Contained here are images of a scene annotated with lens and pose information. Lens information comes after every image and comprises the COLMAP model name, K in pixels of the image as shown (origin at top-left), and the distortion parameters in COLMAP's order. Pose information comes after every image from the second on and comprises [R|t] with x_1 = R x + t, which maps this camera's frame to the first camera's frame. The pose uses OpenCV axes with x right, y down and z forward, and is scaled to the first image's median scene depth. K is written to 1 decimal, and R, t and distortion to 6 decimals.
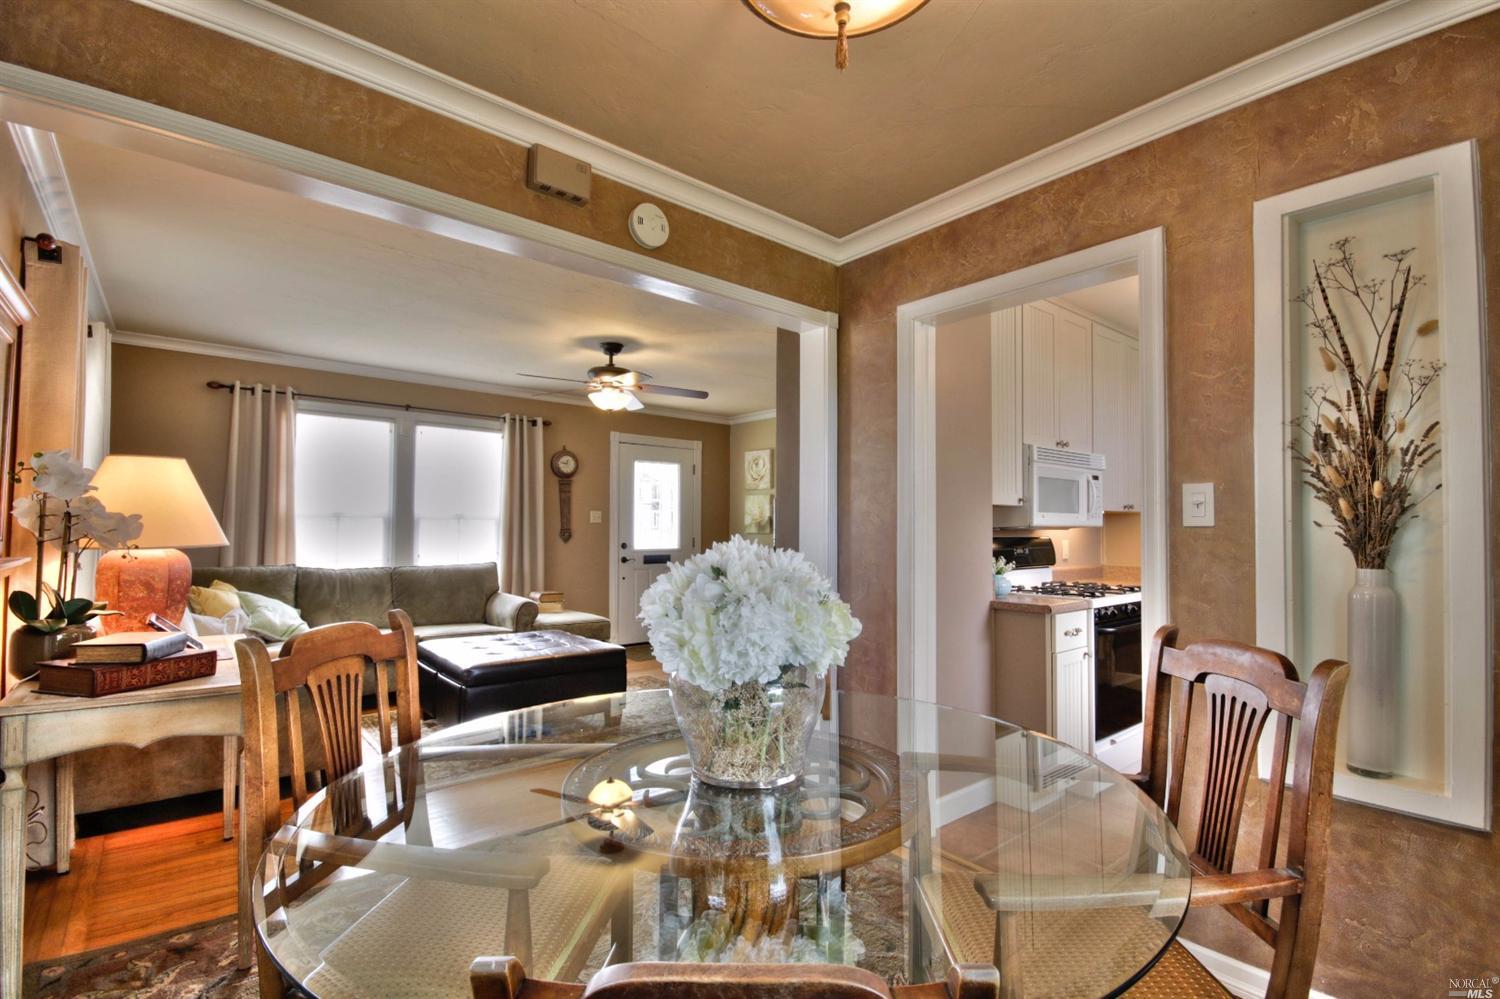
lens RADIAL K [[691.6, 0, 746.6], [0, 691.6, 510.2], [0, 0, 1]] dist [0.003852, -0.008811]
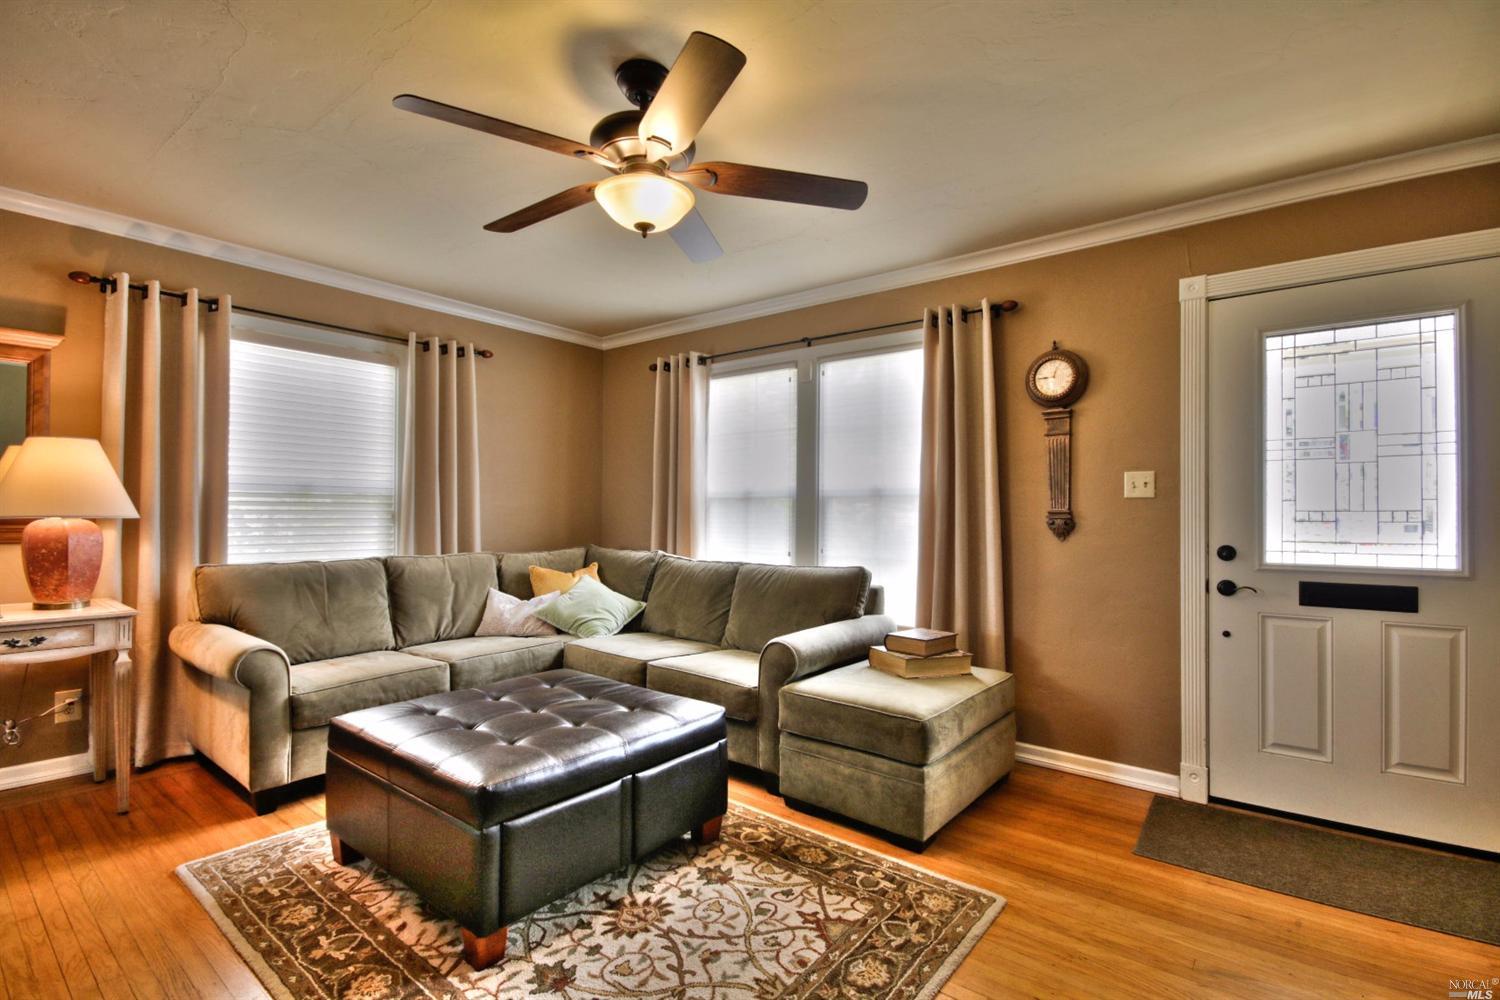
lens RADIAL K [[686.6, 0, 752.2], [0, 686.6, 511.3], [0, 0, 1]] dist [0.004311, -0.006049]
pose [[0.210951, -0.009927, -0.977446, 0.176276], [0.025407, 0.999666, -0.004669, 0.025135], [0.977166, -0.023849, 0.211133, 0.735345]]
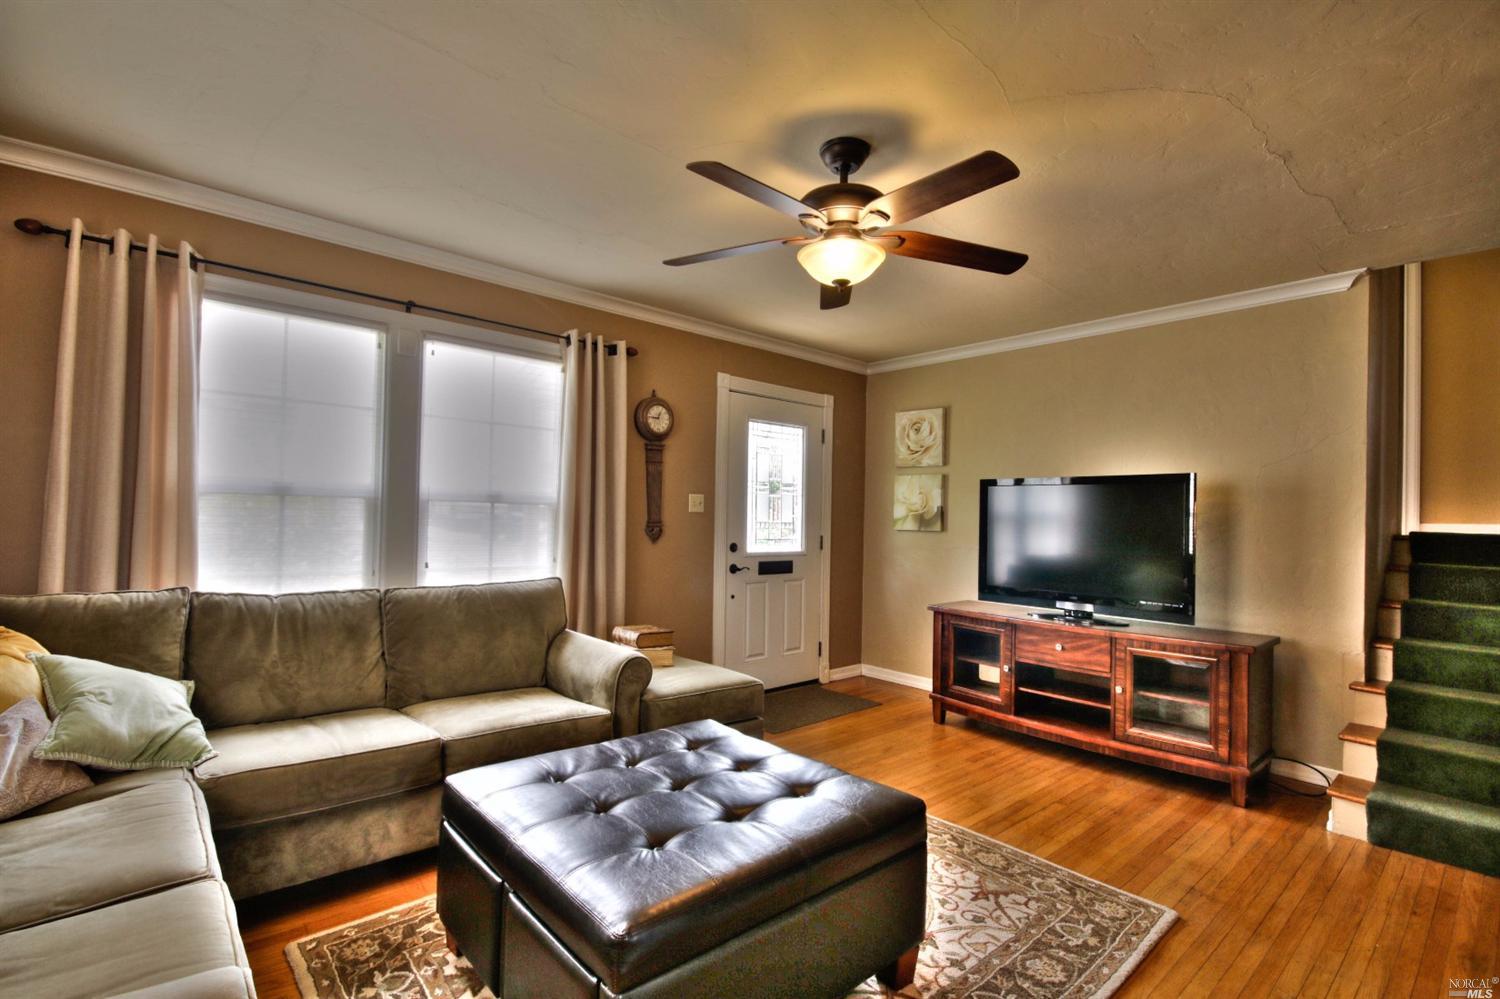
lens RADIAL K [[691.6, 0, 746.6], [0, 691.6, 510.2], [0, 0, 1]] dist [0.003852, -0.008811]
pose [[0.999641, 0.014534, 0.022527, -0.204933], [-0.014876, 0.999775, 0.015105, 0.006447], [-0.022302, -0.015435, 0.999632, 0.386919]]
